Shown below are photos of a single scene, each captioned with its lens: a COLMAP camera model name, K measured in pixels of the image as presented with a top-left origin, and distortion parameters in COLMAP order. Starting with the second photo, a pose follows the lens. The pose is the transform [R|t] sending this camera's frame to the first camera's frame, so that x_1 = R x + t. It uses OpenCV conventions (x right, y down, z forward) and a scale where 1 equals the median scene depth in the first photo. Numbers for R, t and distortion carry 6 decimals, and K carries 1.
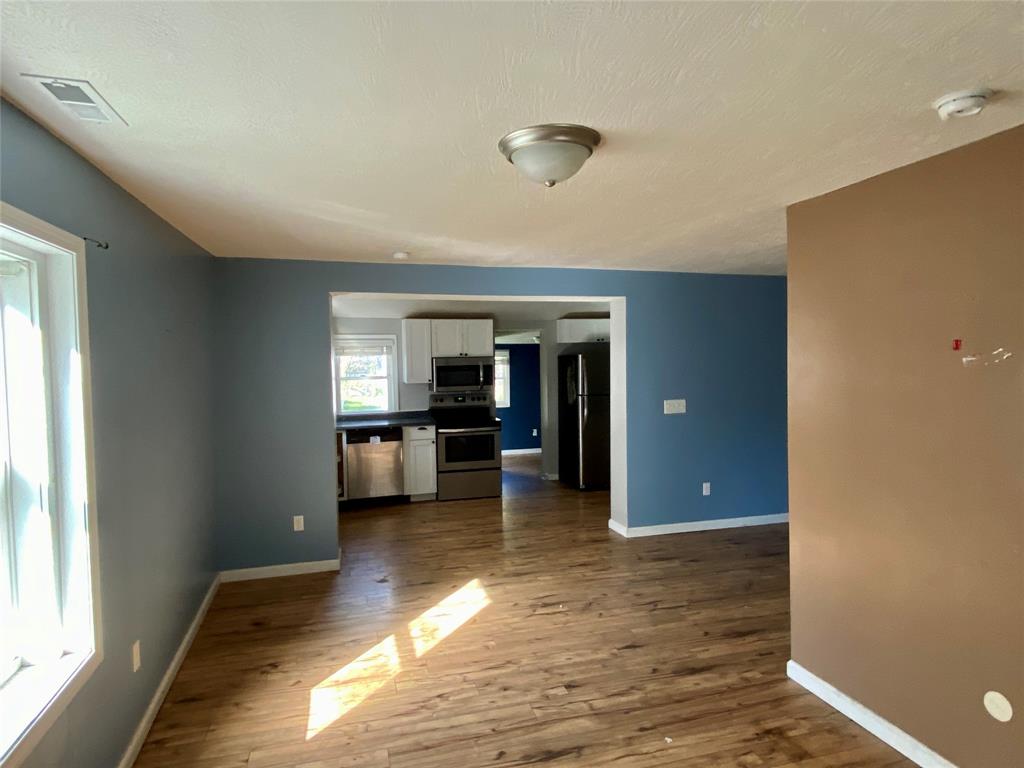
lens RADIAL K [[579.0, 0, 511.8], [0, 579.0, 391.1], [0, 0, 1]] dist [0.009287, -0.017531]
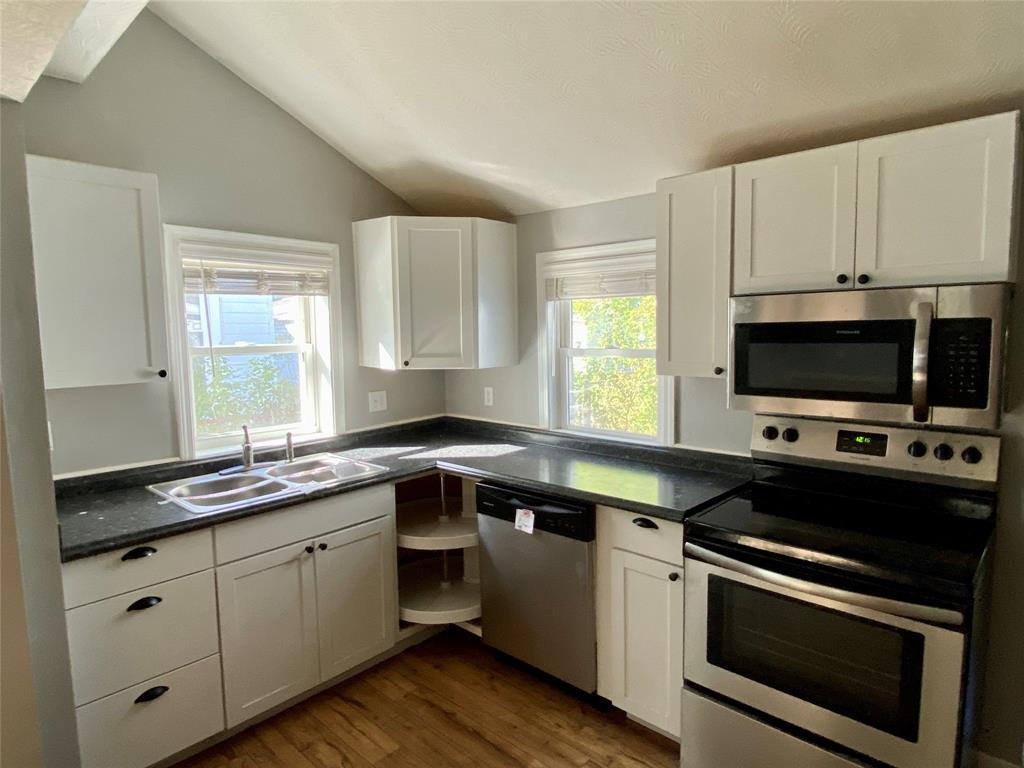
lens RADIAL K [[579.0, 0, 514.5], [0, 579.0, 380.1], [0, 0, 1]] dist [0.009287, -0.017531]
pose [[0.503595, 0.081429, -0.860094, 0.069665], [-0.041743, 0.996679, 0.069920, -0.029901], [0.862931, 0.000691, 0.505322, 0.745512]]
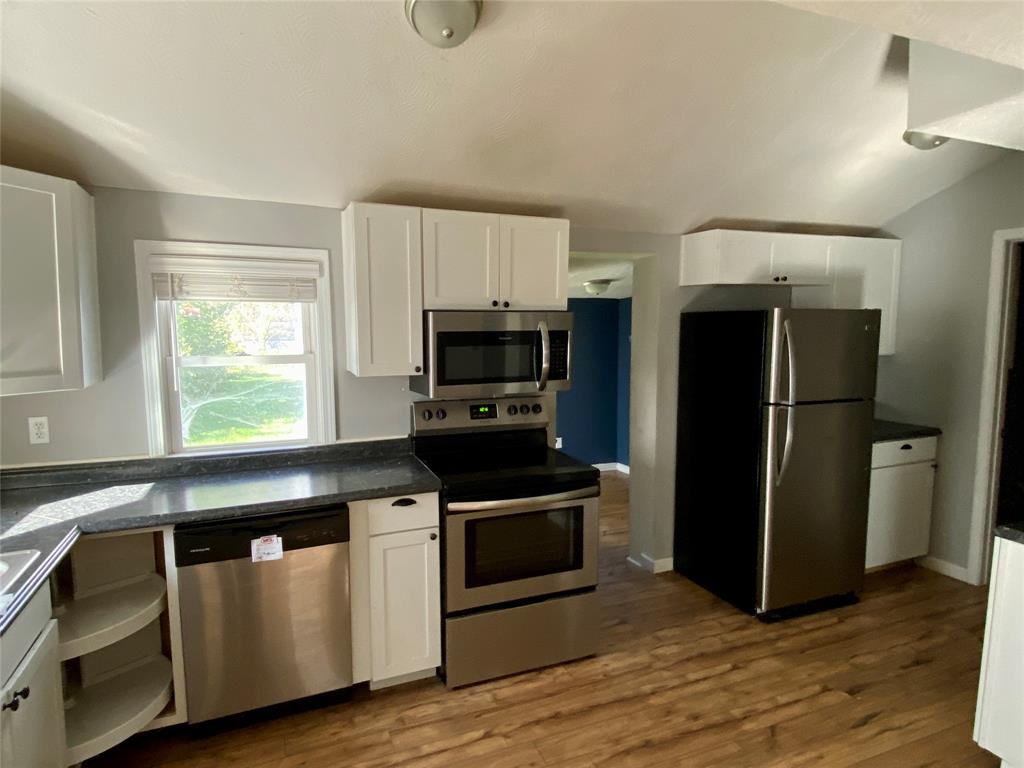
lens RADIAL K [[579.0, 0, 507.1], [0, 579.0, 382.4], [0, 0, 1]] dist [0.009287, -0.017531]
pose [[0.994185, 0.002619, 0.107649, -0.123810], [-0.006762, 0.999250, 0.038137, -0.024072], [-0.107469, -0.038643, 0.993457, 0.605849]]
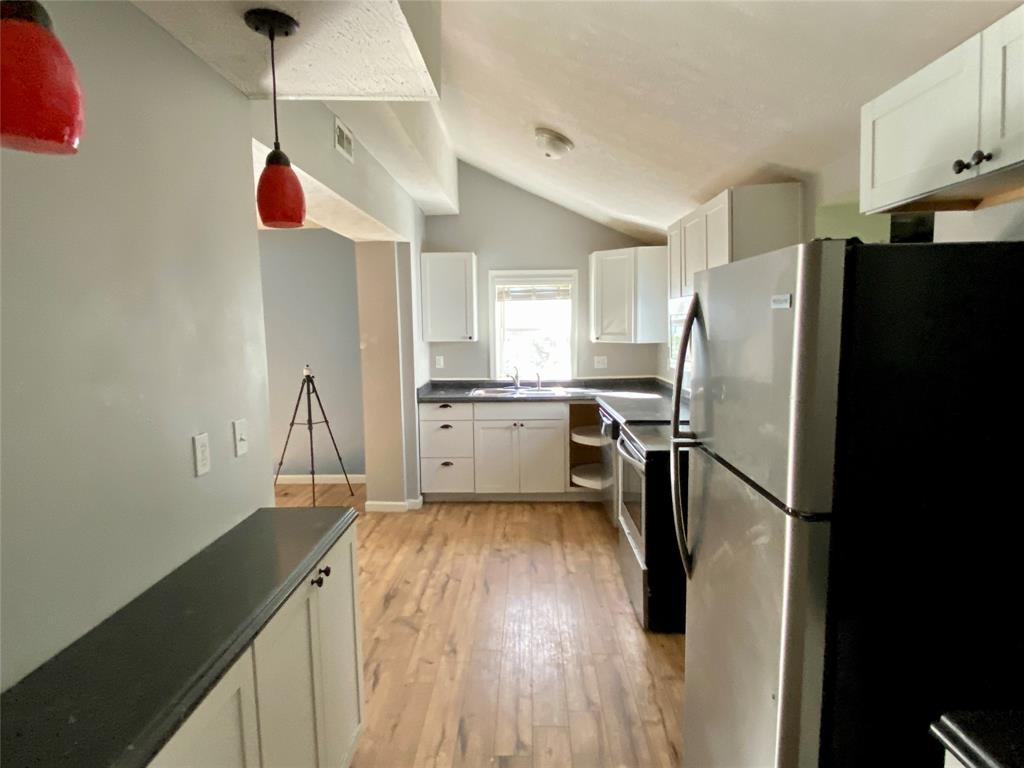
lens RADIAL K [[579.0, 0, 506.9], [0, 579.0, 378.1], [0, 0, 1]] dist [0.009287, -0.017531]
pose [[-0.329059, 0.102910, -0.938685, 0.380816], [-0.035778, 0.991972, 0.121294, -0.043578], [0.943631, 0.073497, -0.322736, 1.023202]]
